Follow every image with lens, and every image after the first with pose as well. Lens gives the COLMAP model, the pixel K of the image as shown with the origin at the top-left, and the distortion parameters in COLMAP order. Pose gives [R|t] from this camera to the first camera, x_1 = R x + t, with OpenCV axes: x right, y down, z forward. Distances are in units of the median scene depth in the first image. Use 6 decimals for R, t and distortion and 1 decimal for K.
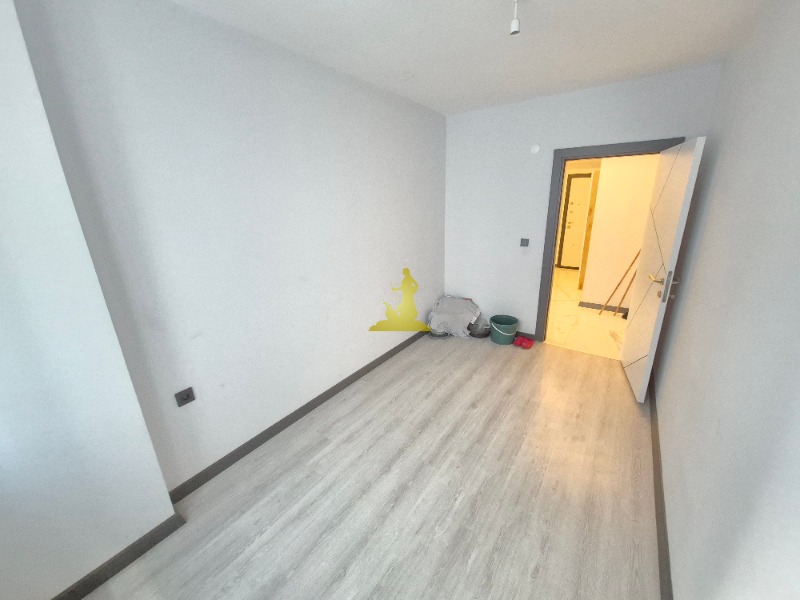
lens RADIAL K [[315.4, 0, 402.2], [0, 315.4, 298.4], [0, 0, 1]] dist [0.003704, -0.001797]
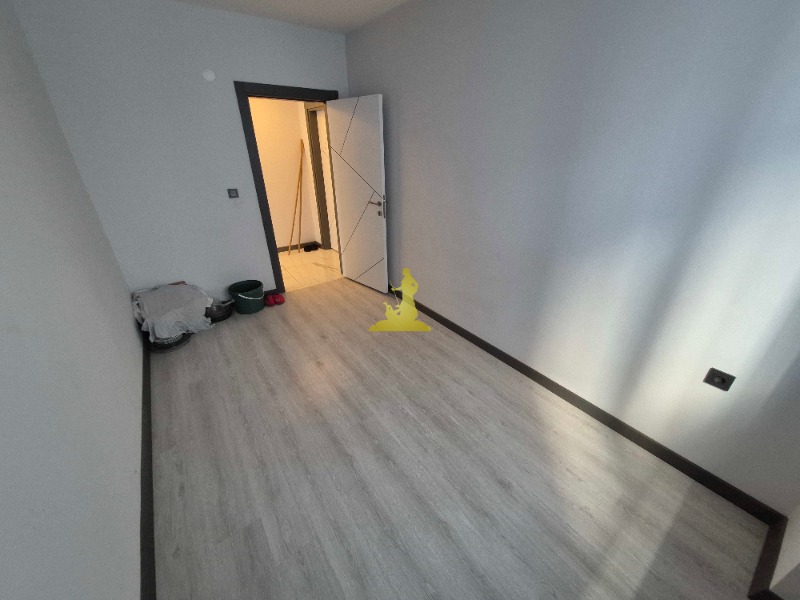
lens RADIAL K [[315.4, 0, 419.1], [0, 315.4, 299.0], [0, 0, 1]] dist [0.003704, -0.001797]
pose [[0.283089, -0.404418, 0.869659, -0.470079], [0.287219, 0.900884, 0.325444, -0.069899], [-0.915077, 0.157653, 0.371187, 0.349532]]
